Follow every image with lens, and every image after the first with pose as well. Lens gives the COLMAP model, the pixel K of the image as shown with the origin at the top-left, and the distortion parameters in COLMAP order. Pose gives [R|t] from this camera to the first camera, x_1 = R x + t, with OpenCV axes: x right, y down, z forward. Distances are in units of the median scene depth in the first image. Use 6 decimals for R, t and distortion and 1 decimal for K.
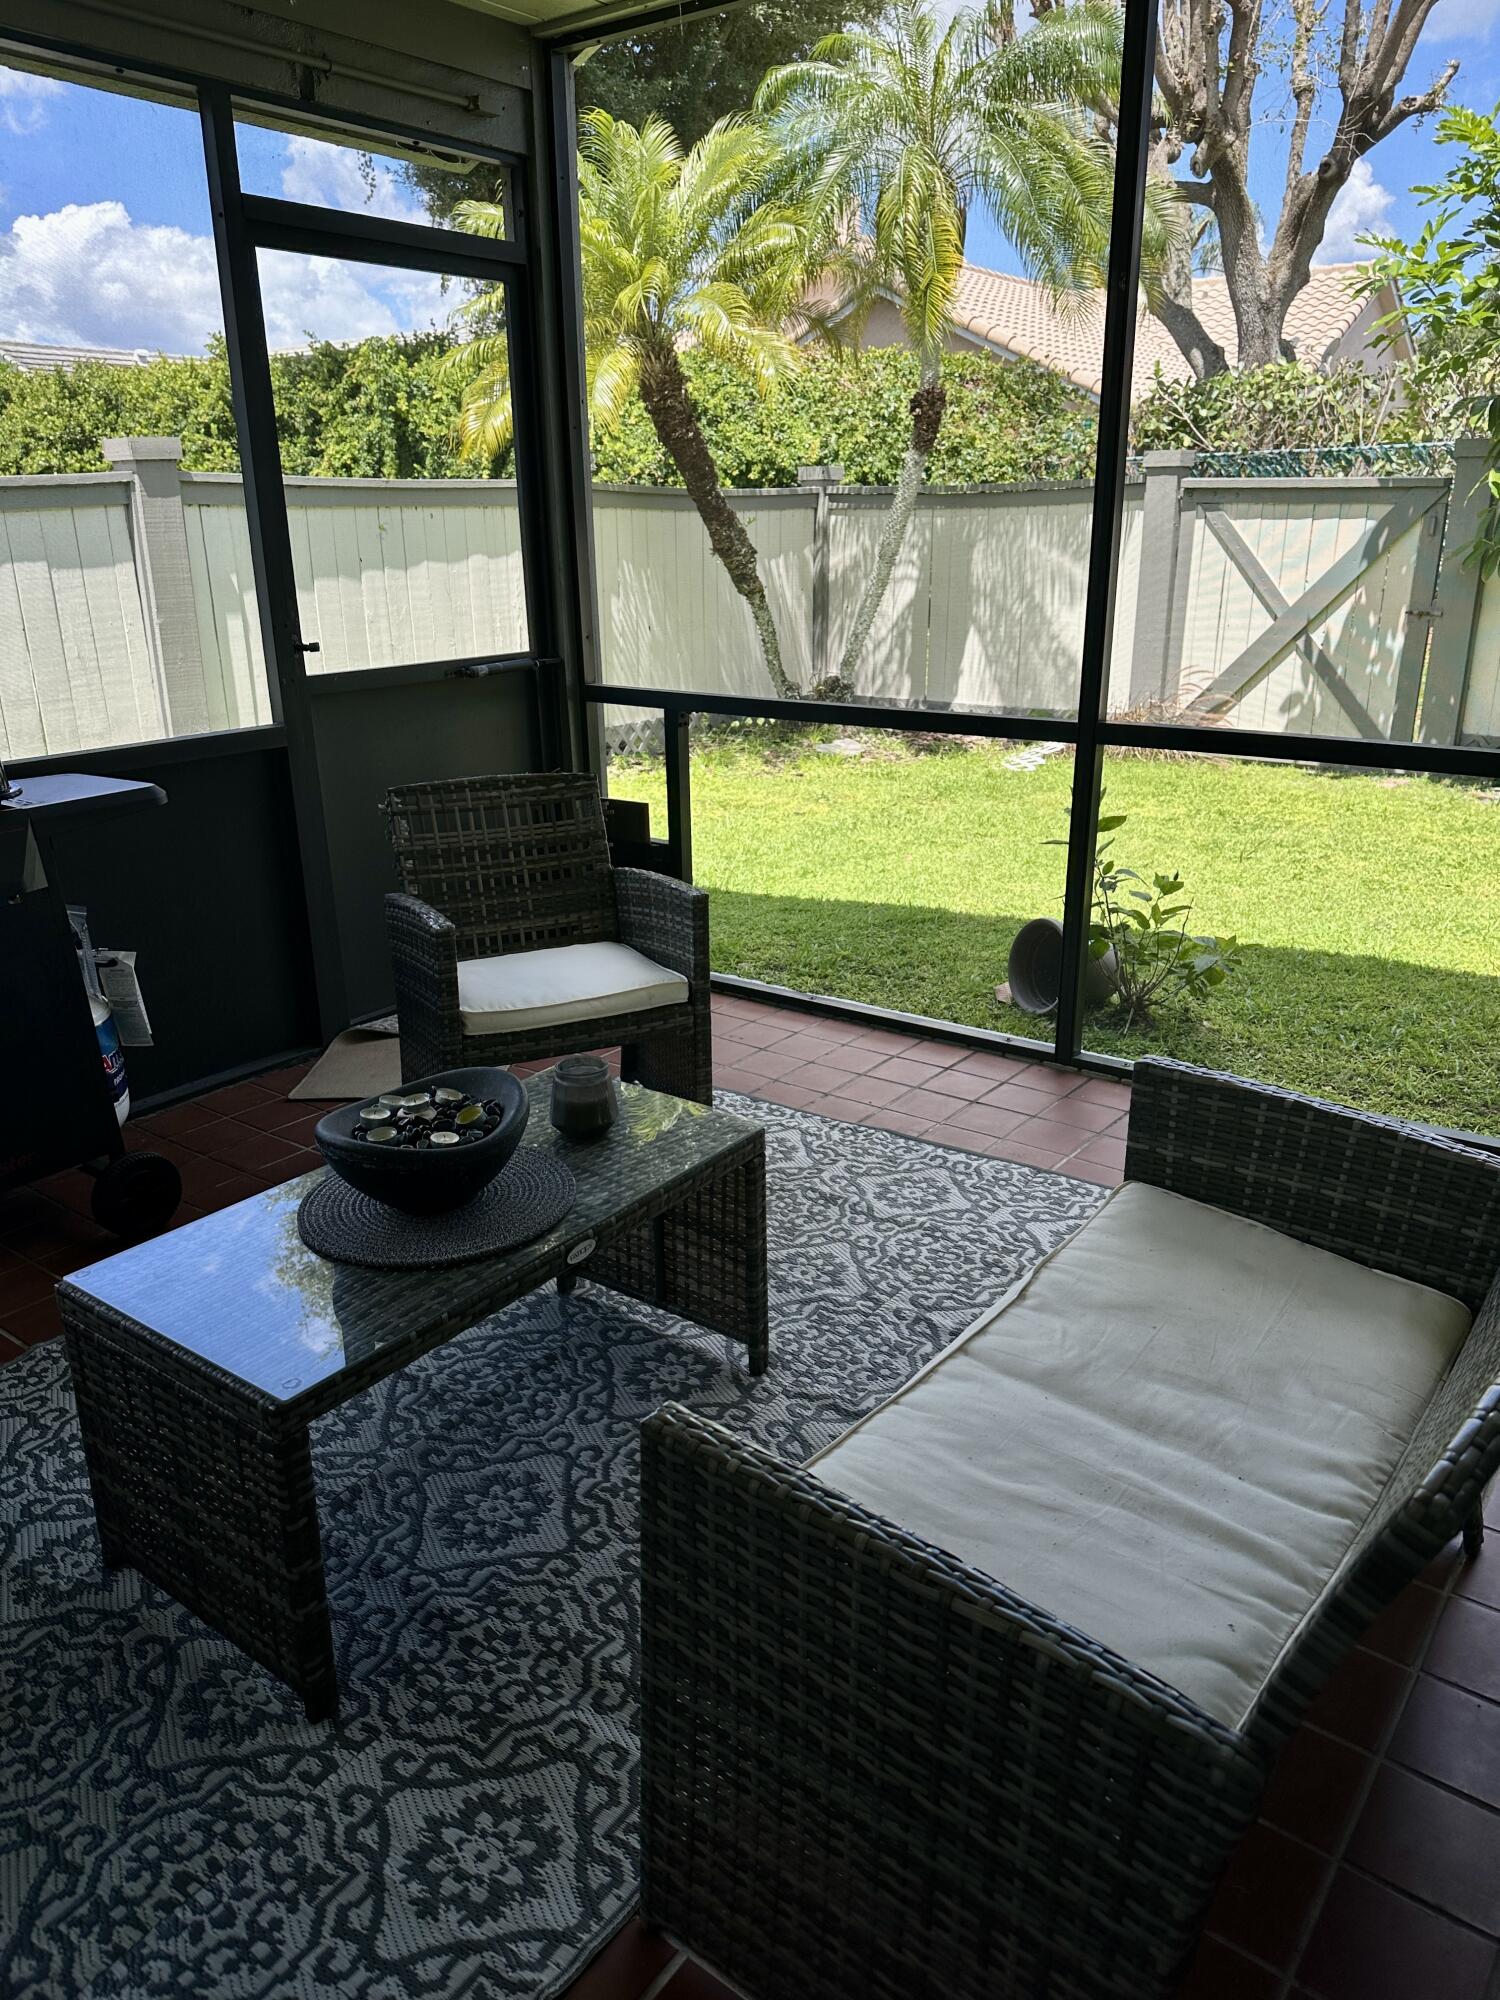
lens RADIAL K [[1413.4, 0, 757.0], [0, 1413.4, 1006.0], [0, 0, 1]] dist [0.003286, -0.037610]
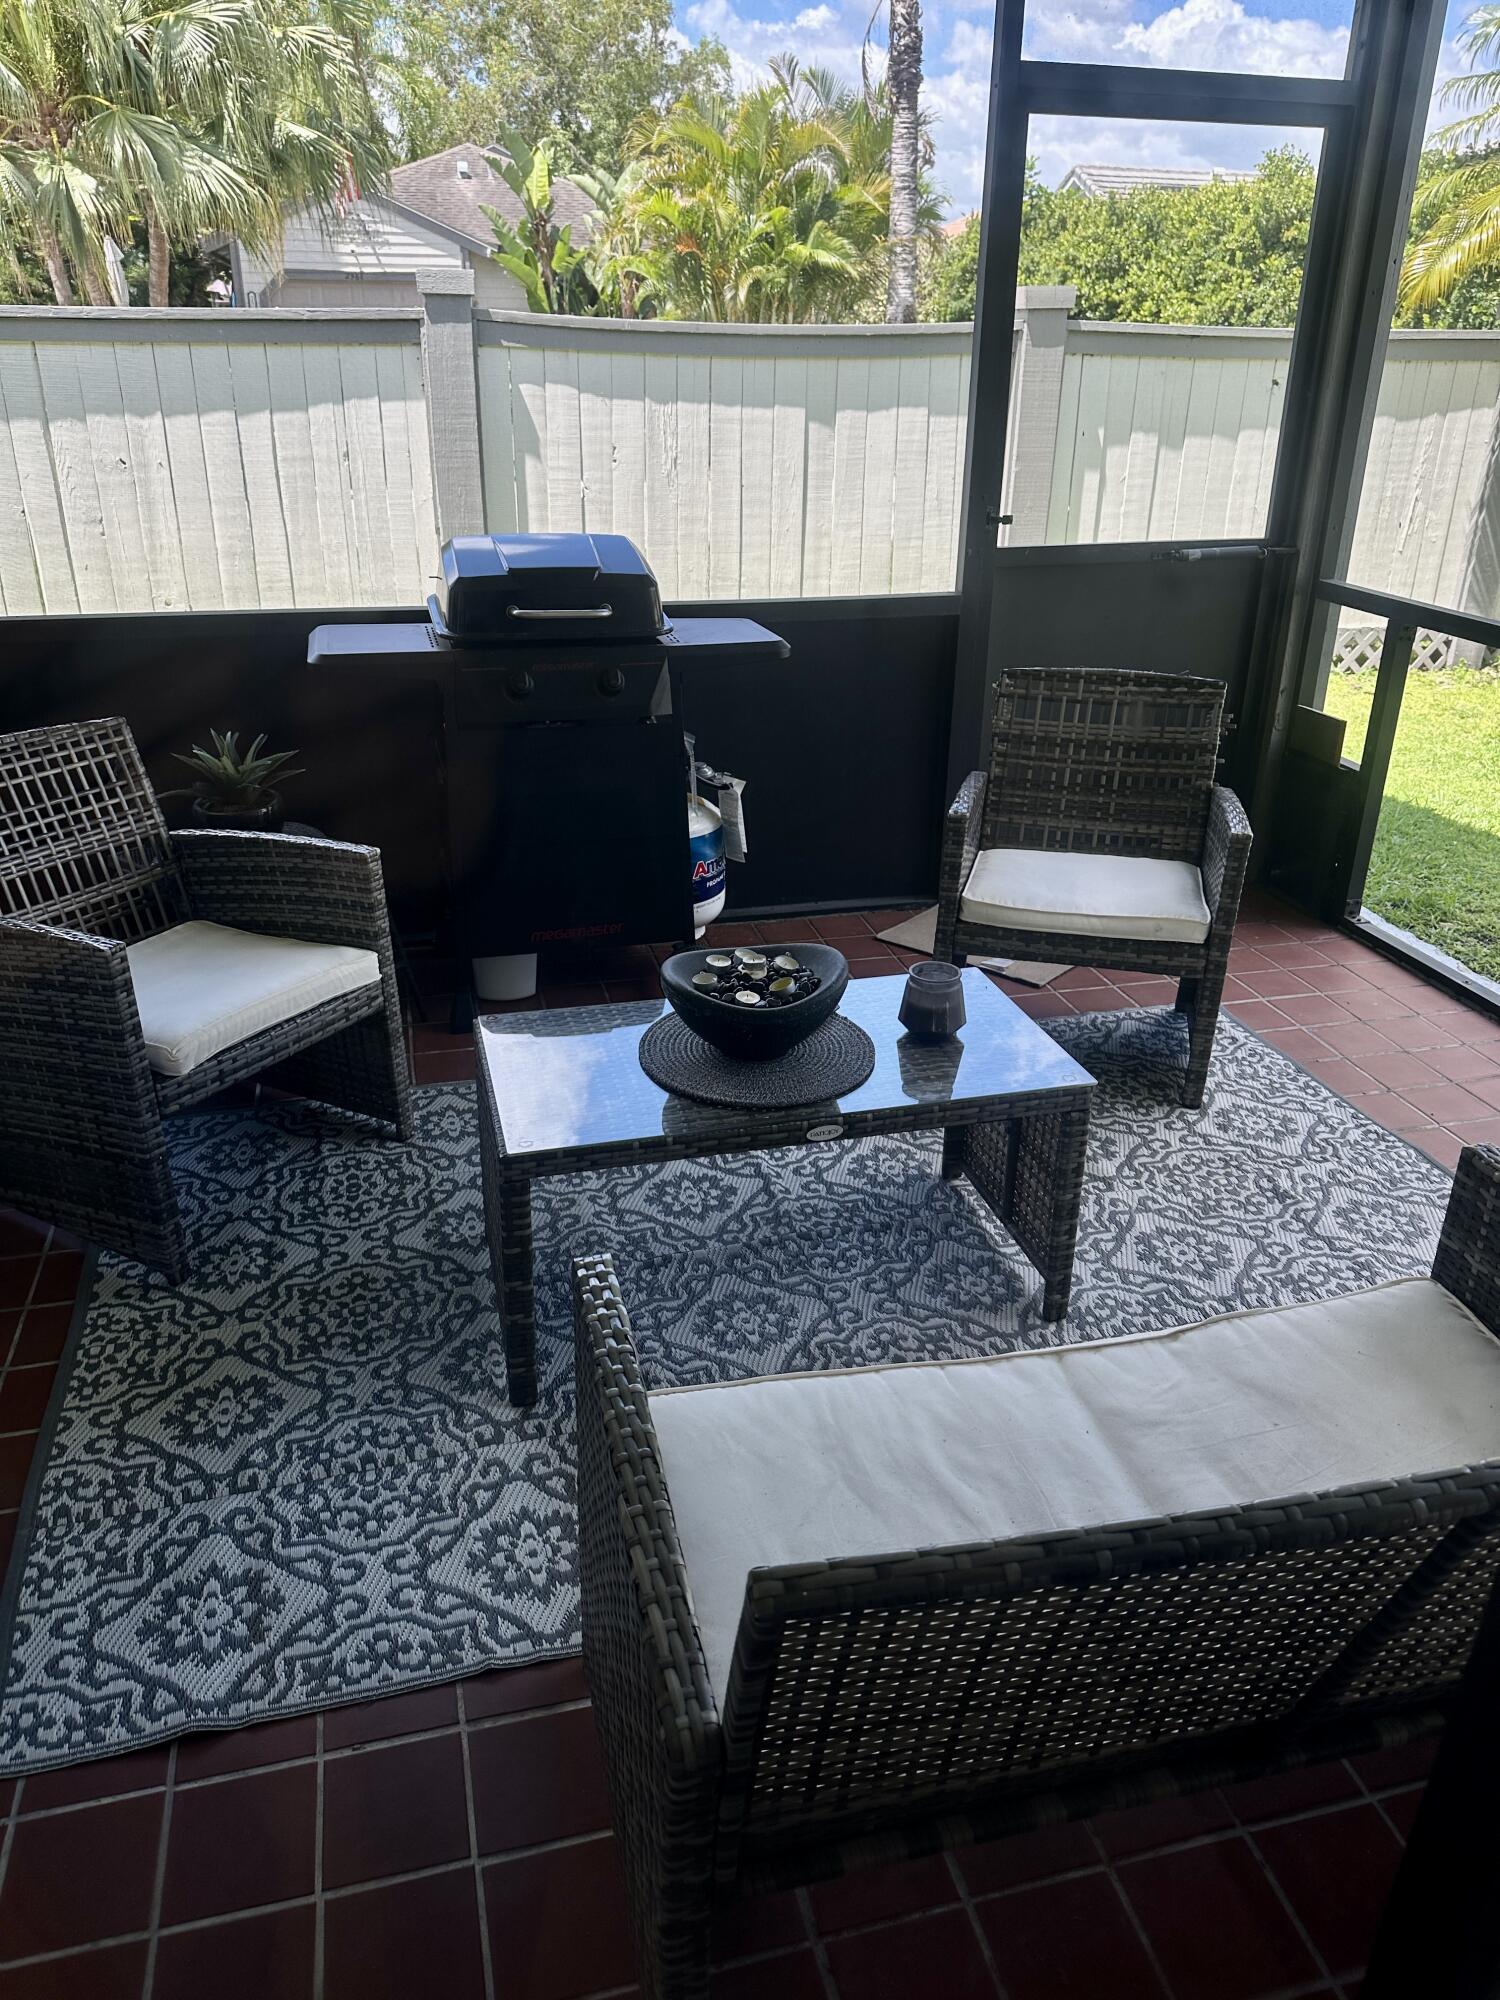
lens RADIAL K [[1413.4, 0, 703.4], [0, 1413.4, 1007.1], [0, 0, 1]] dist [0.003286, -0.037610]
pose [[0.761589, 0.281248, -0.583851, 0.246433], [-0.216667, 0.959580, 0.179615, -0.056151], [0.610769, -0.010292, 0.791742, 0.051265]]
